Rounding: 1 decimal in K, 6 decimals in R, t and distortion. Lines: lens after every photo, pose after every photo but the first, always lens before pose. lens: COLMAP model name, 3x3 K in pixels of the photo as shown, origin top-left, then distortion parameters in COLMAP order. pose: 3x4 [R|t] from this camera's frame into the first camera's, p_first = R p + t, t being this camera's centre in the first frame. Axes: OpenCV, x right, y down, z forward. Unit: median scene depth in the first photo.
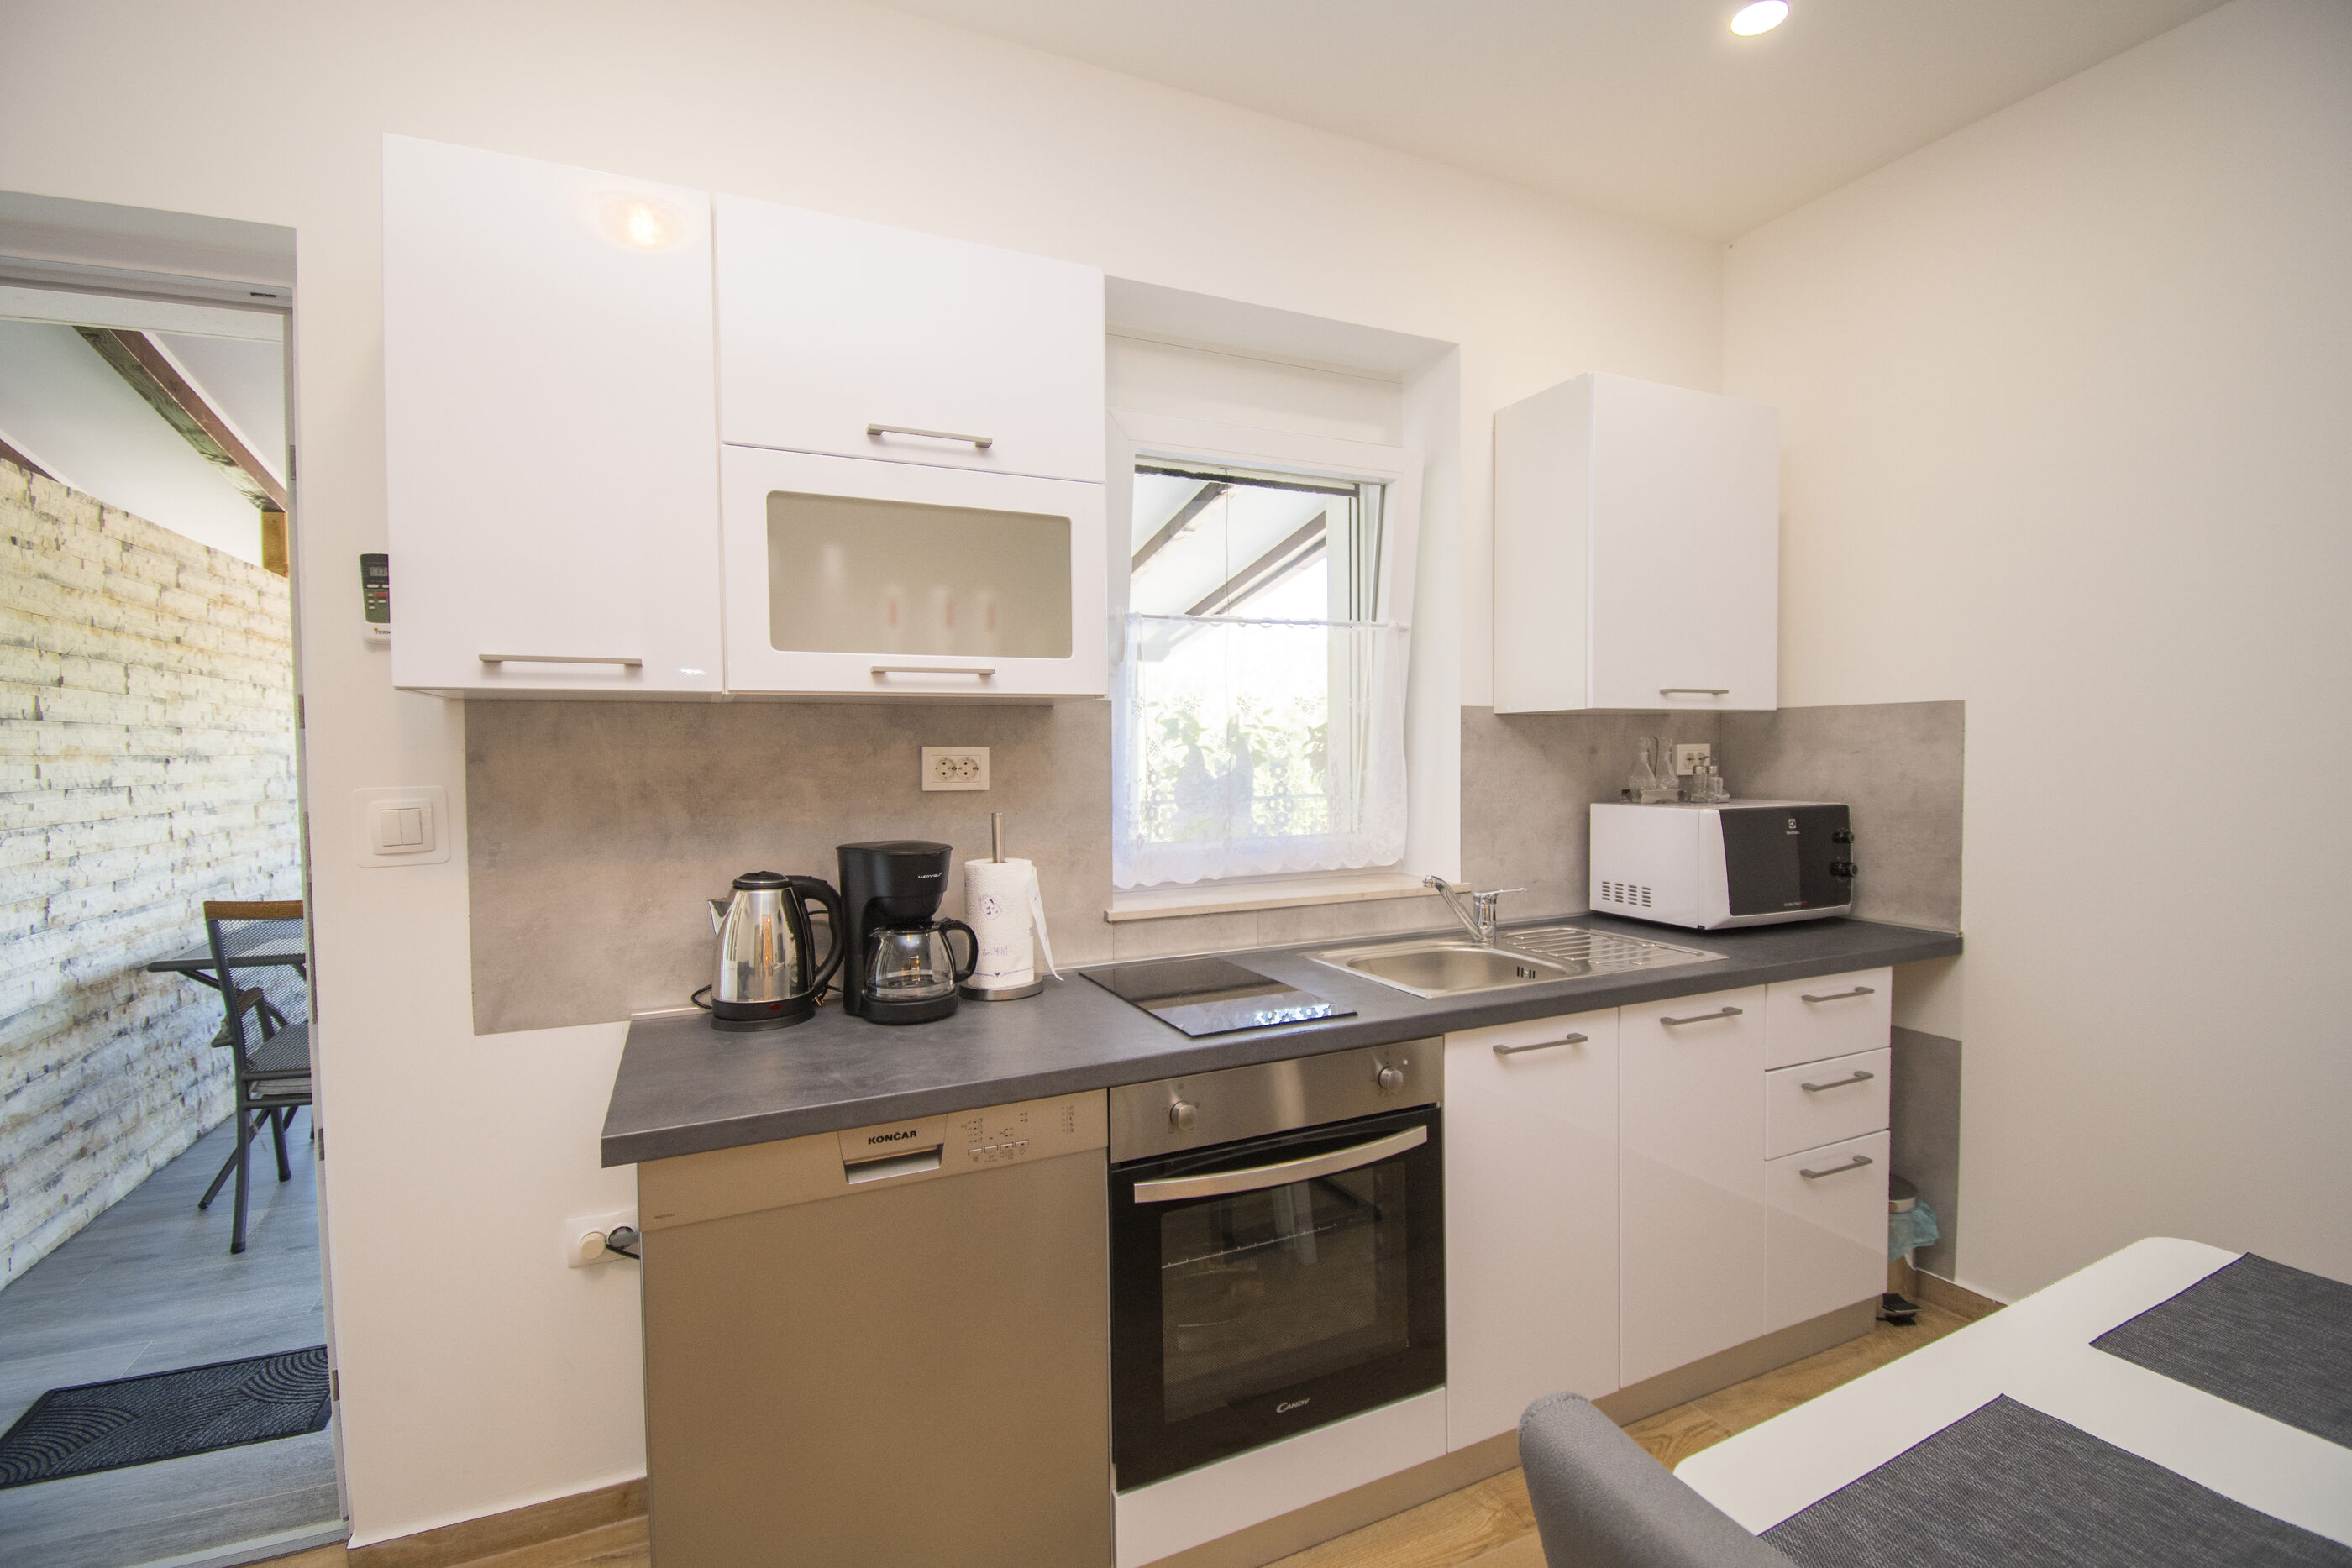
lens RADIAL K [[1043.4, 0, 1178.9], [0, 1043.4, 784.3], [0, 0, 1]] dist [-0.005712, -0.006823]
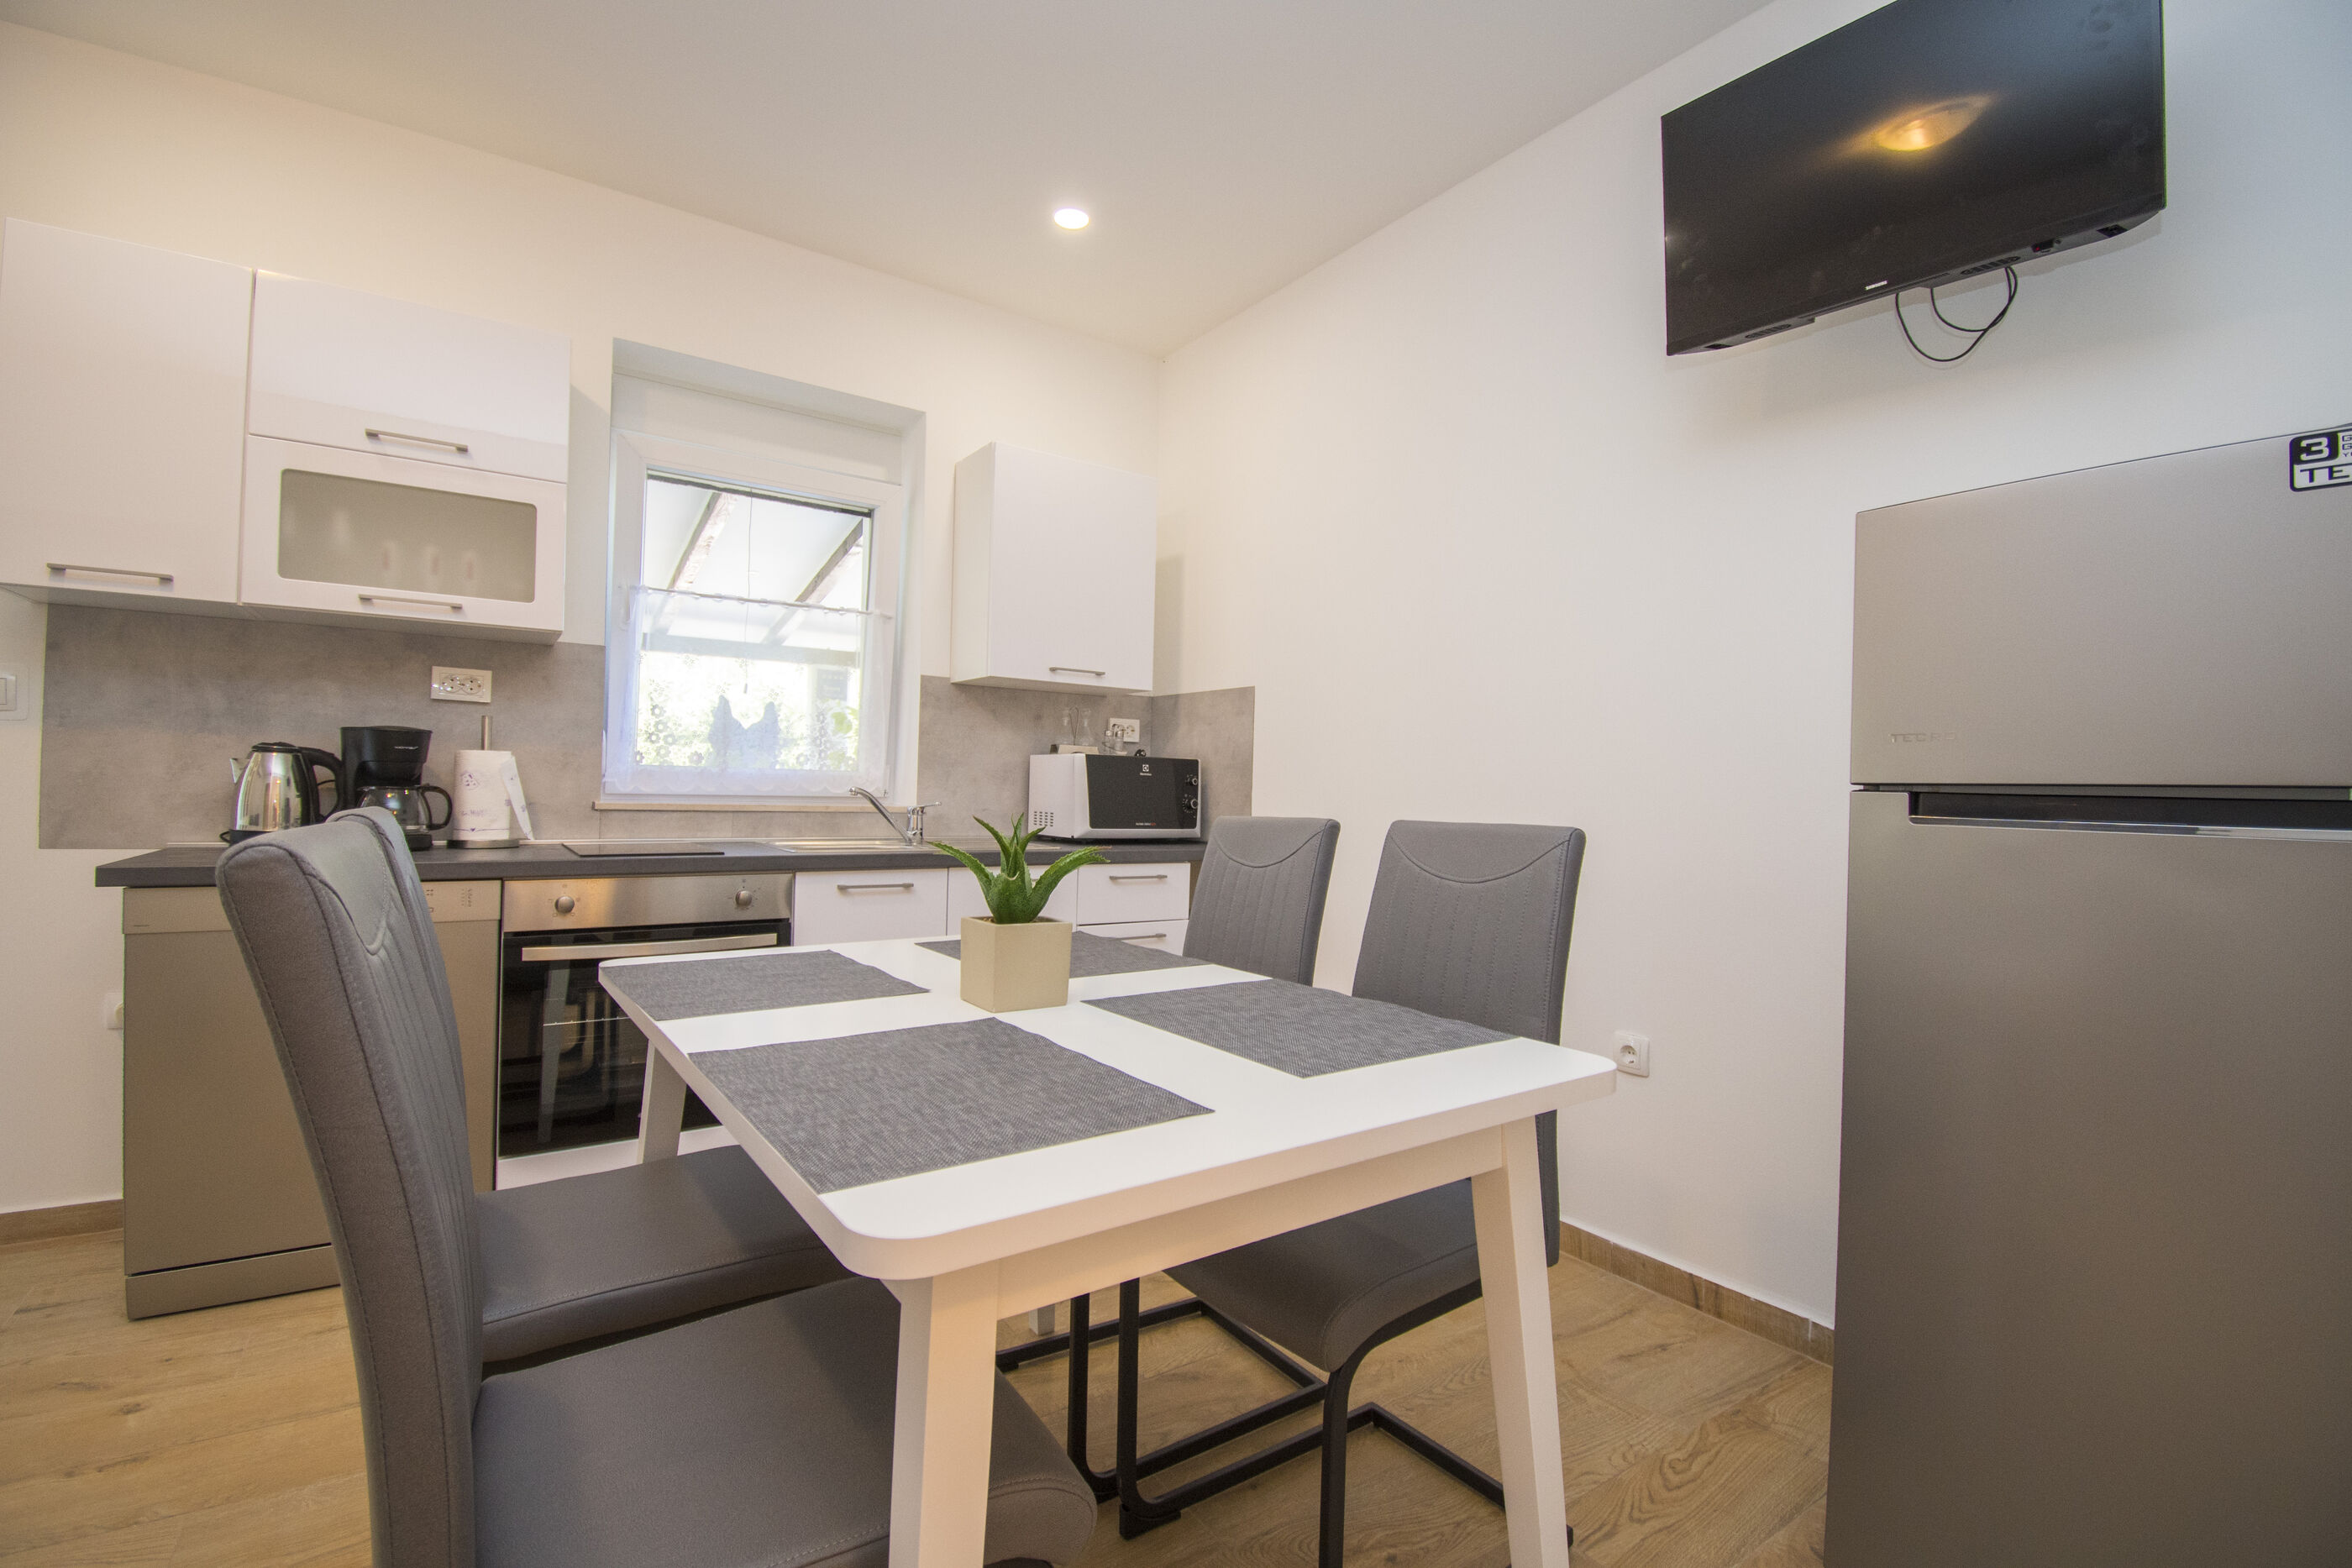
lens RADIAL K [[1043.4, 0, 1189.9], [0, 1043.4, 774.3], [0, 0, 1]] dist [-0.005712, -0.006823]
pose [[0.981719, 0.039073, 0.186280, 0.492621], [-0.030670, 0.998387, -0.047778, 0.144891], [-0.187846, 0.041191, 0.981334, -0.522847]]
